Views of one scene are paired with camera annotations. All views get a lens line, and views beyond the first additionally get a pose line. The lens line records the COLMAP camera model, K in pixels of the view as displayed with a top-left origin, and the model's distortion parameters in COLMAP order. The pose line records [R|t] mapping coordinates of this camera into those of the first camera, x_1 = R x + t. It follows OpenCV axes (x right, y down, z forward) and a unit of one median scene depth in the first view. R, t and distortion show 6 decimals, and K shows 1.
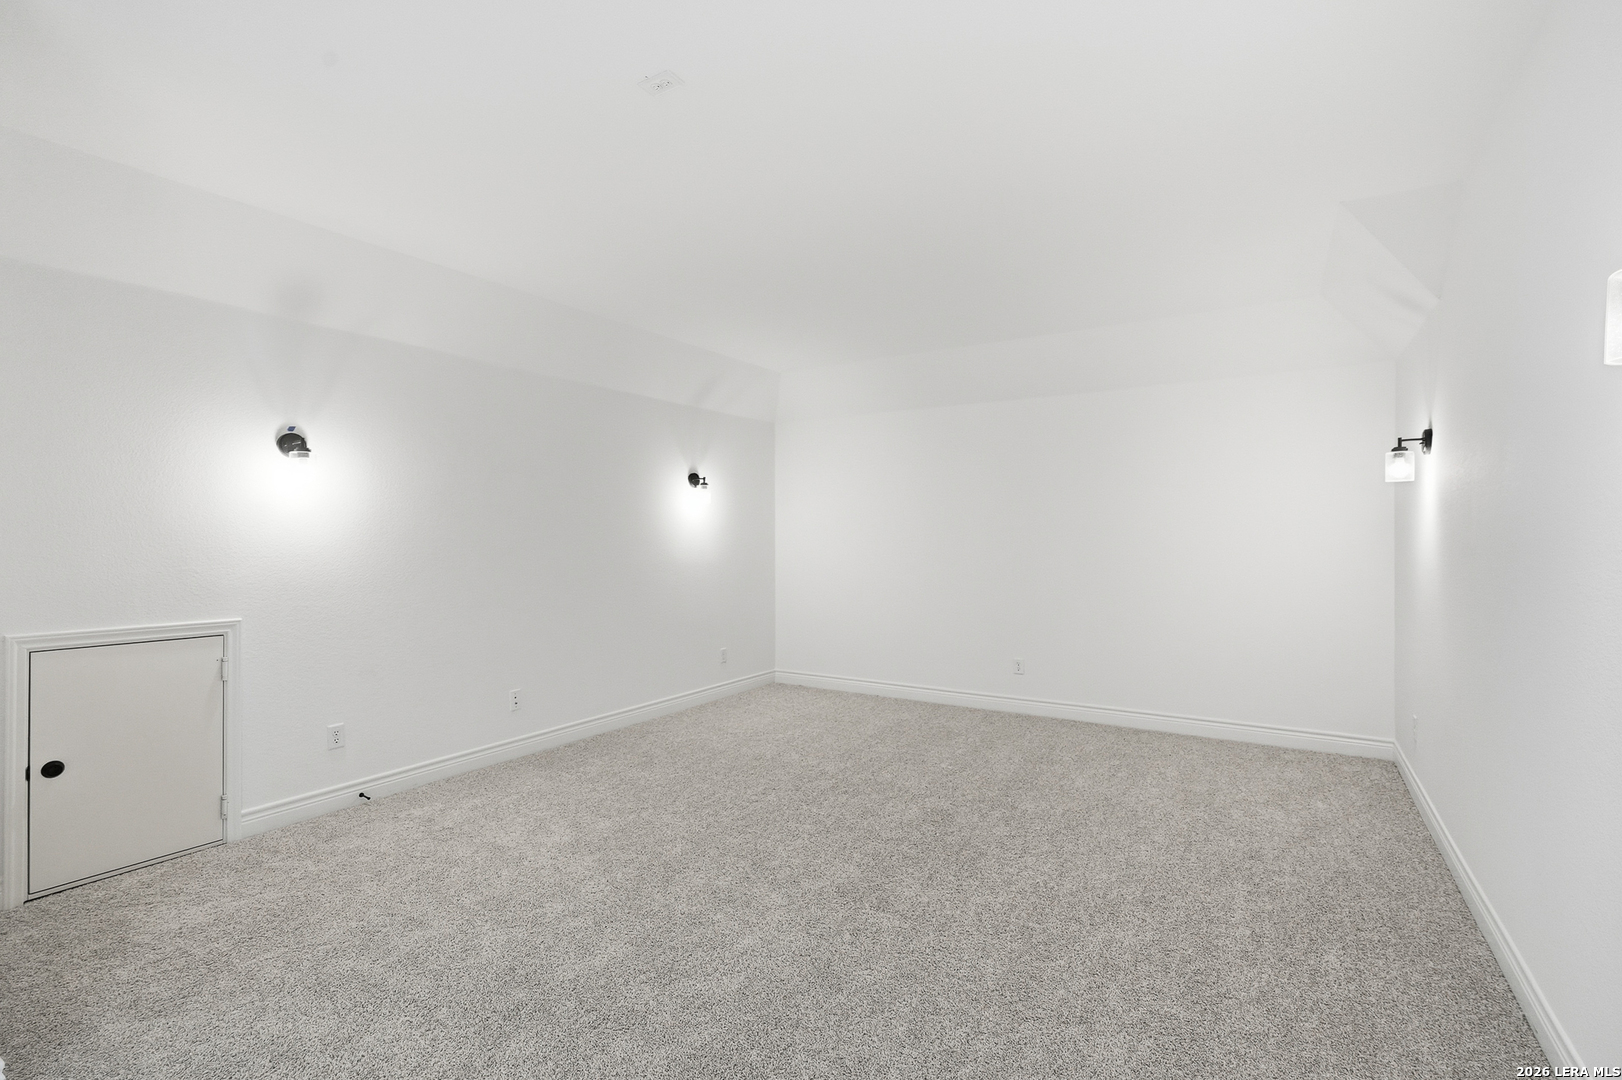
lens RADIAL K [[734.3, 0, 808.9], [0, 734.3, 536.4], [0, 0, 1]] dist [-0.014796, 0.006134]
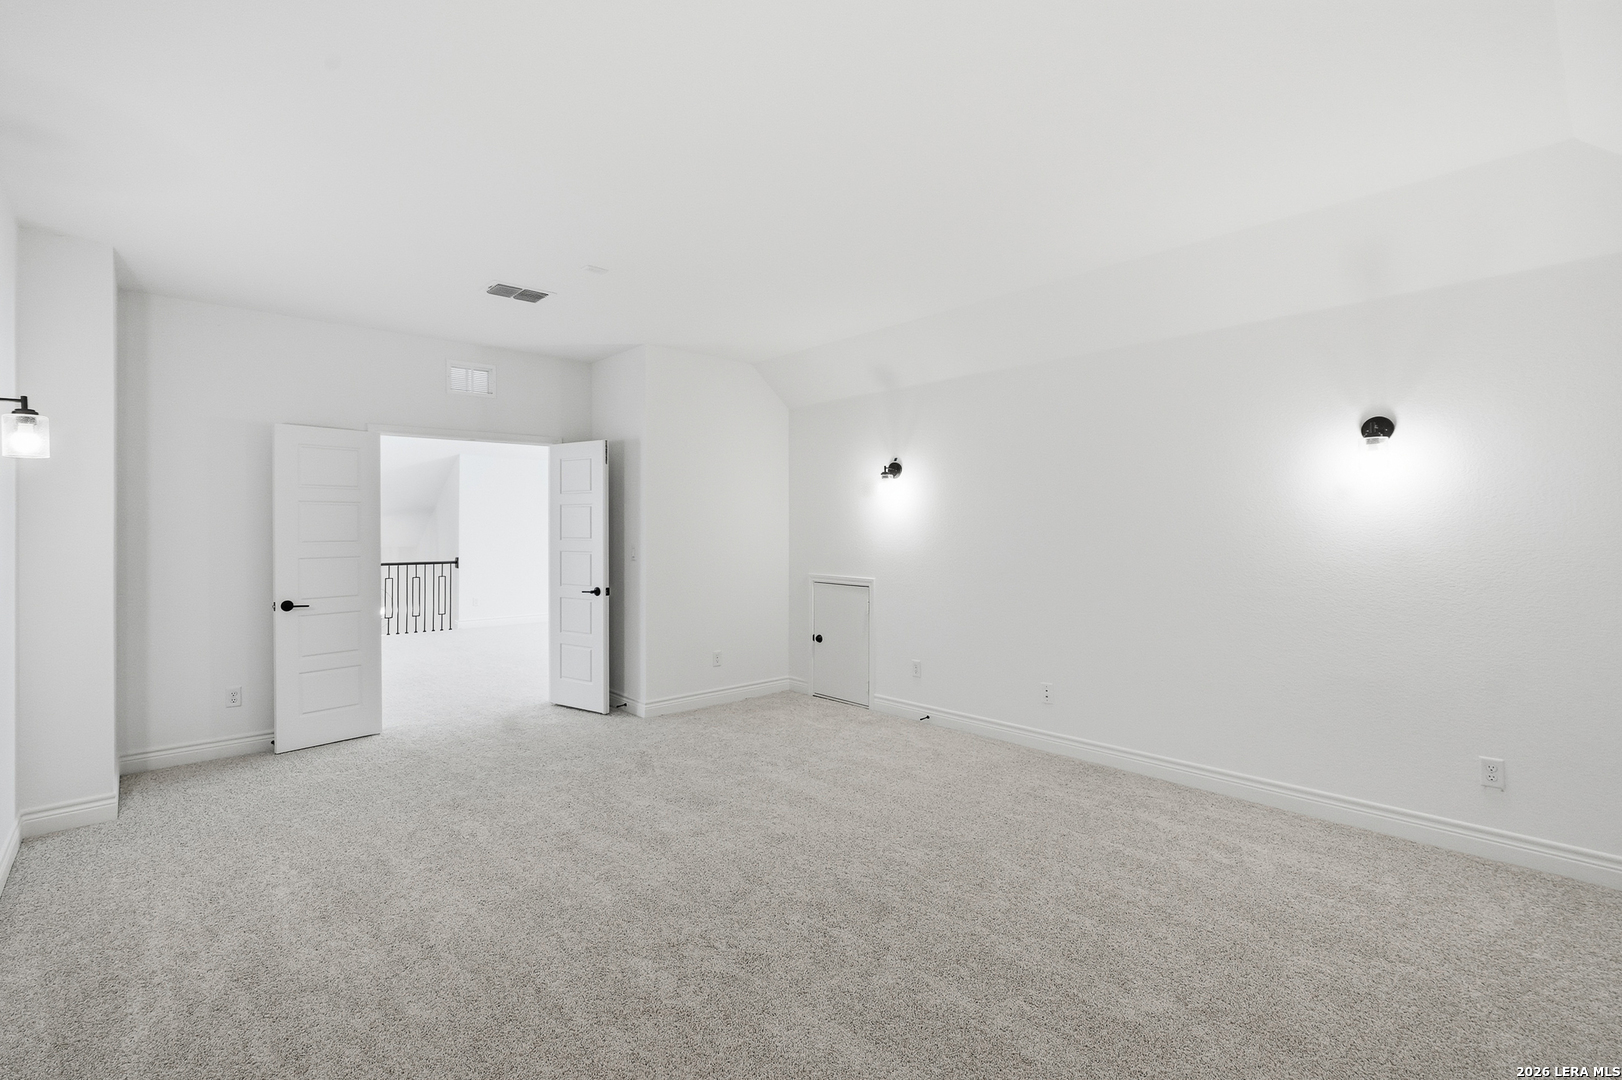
lens RADIAL K [[734.3, 0, 808.9], [0, 734.3, 536.4], [0, 0, 1]] dist [-0.014796, 0.006134]
pose [[-0.284988, 0.002739, -0.958527, 0.832994], [0.001313, 0.999996, 0.002467, 0.011205], [0.958530, -0.000555, -0.284991, 1.272329]]
